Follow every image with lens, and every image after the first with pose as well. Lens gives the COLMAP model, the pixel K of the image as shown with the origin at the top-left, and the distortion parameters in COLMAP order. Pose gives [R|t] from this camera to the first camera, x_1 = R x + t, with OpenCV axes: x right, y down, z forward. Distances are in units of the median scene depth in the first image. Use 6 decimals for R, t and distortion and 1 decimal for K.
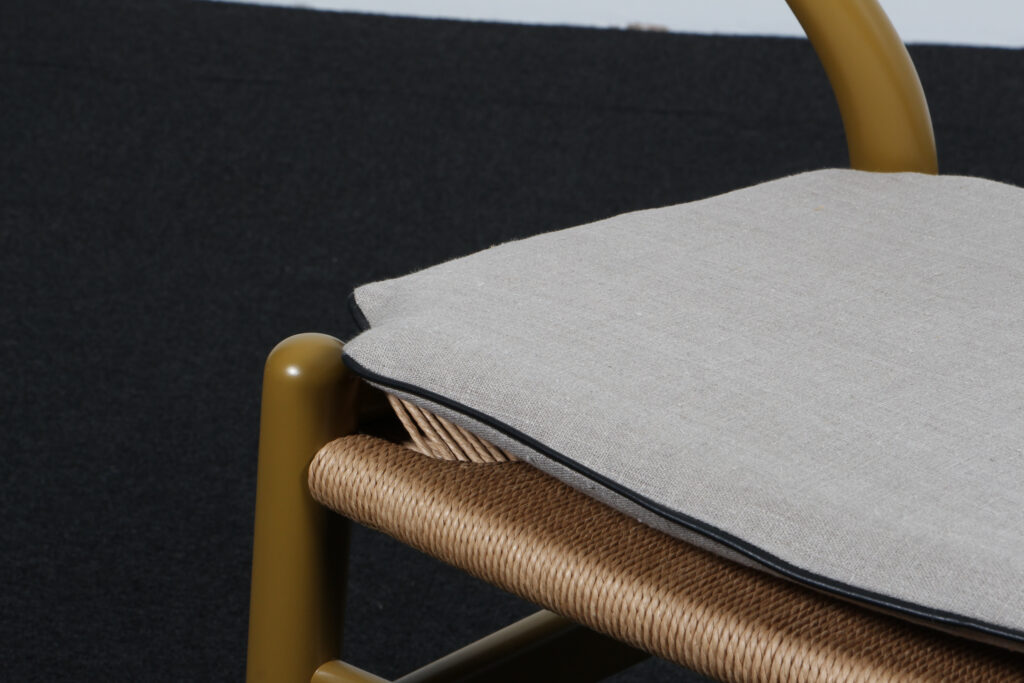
lens RADIAL K [[3352.8, 0, 512.0], [0, 3352.8, 341.5], [0, 0, 1]] dist [0.523132, -0.580112]
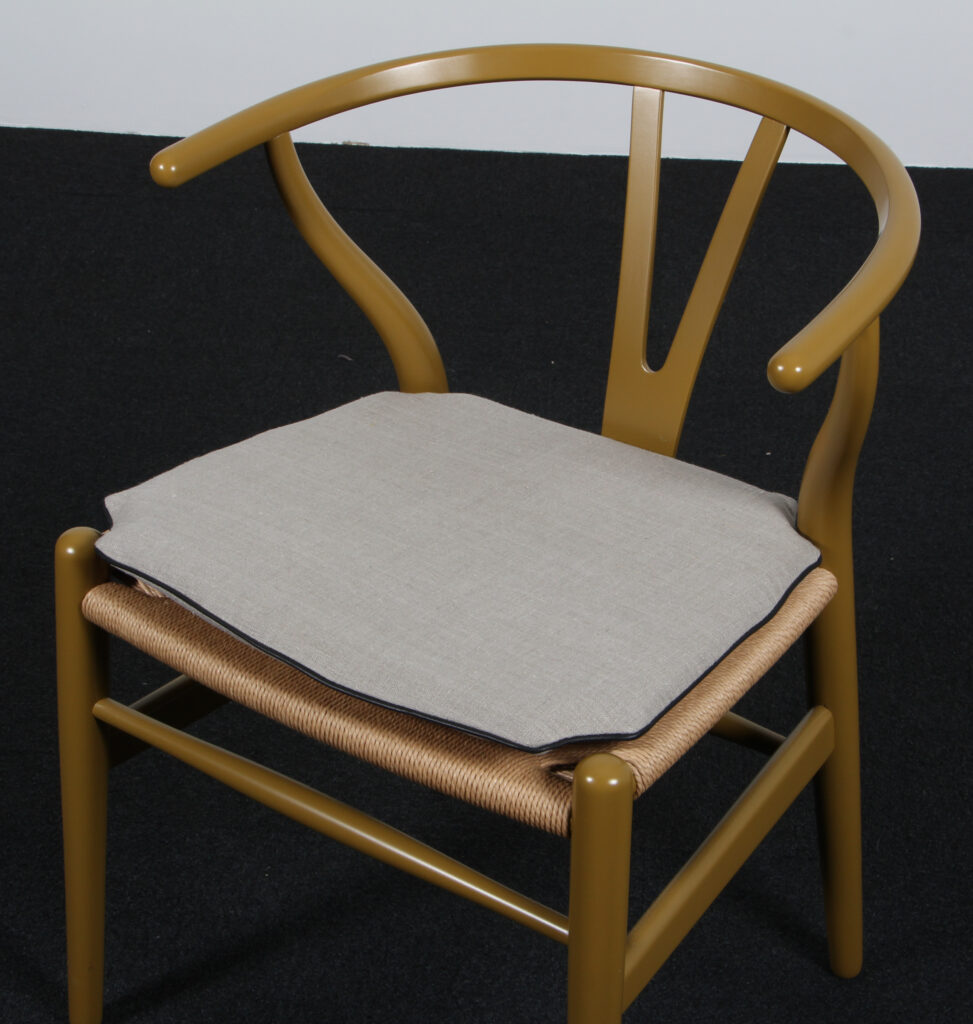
lens RADIAL K [[2345.7, 0, 489.0], [0, 2345.7, 518.7], [0, 0, 1]] dist [0.056241, 0.136595]
pose [[0.997793, -0.035560, 0.056079, 0.092432], [0.027668, 0.990364, 0.135695, -0.179527], [-0.060364, -0.133844, 0.989162, -0.272595]]
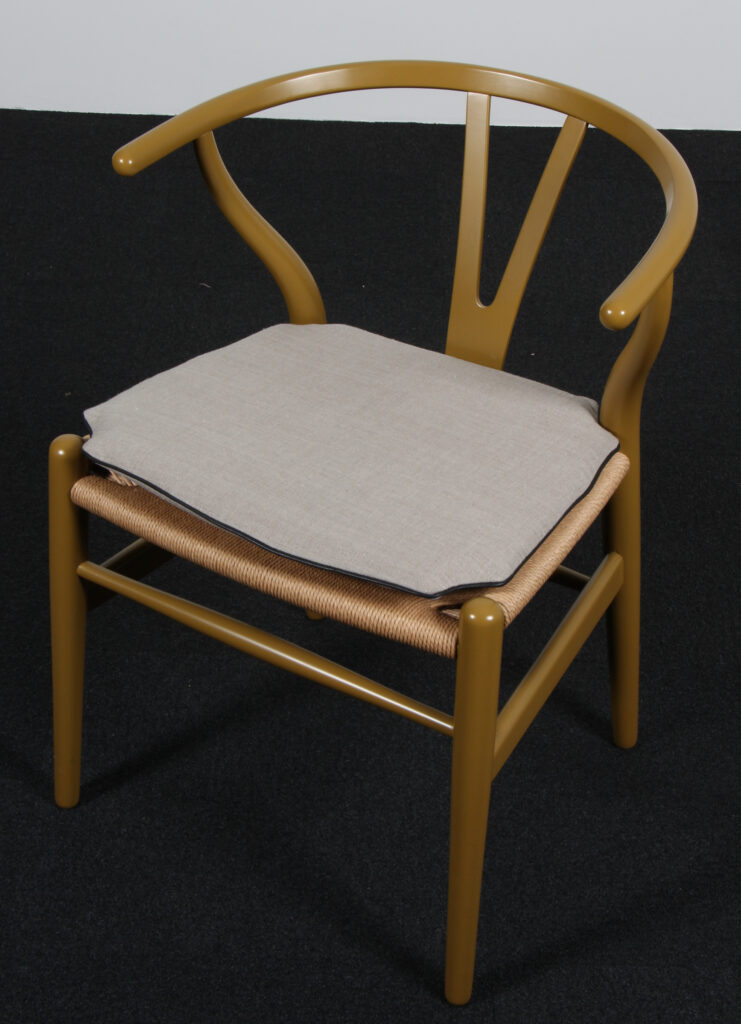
lens RADIAL K [[1824.9, 0, 355.2], [0, 1824.9, 473.7], [0, 0, 1]] dist [0.017684, 0.234335]
pose [[0.991494, -0.061934, 0.114473, -0.007420], [0.039925, 0.981849, 0.185416, -0.217469], [-0.123878, -0.179269, 0.975970, -0.316260]]
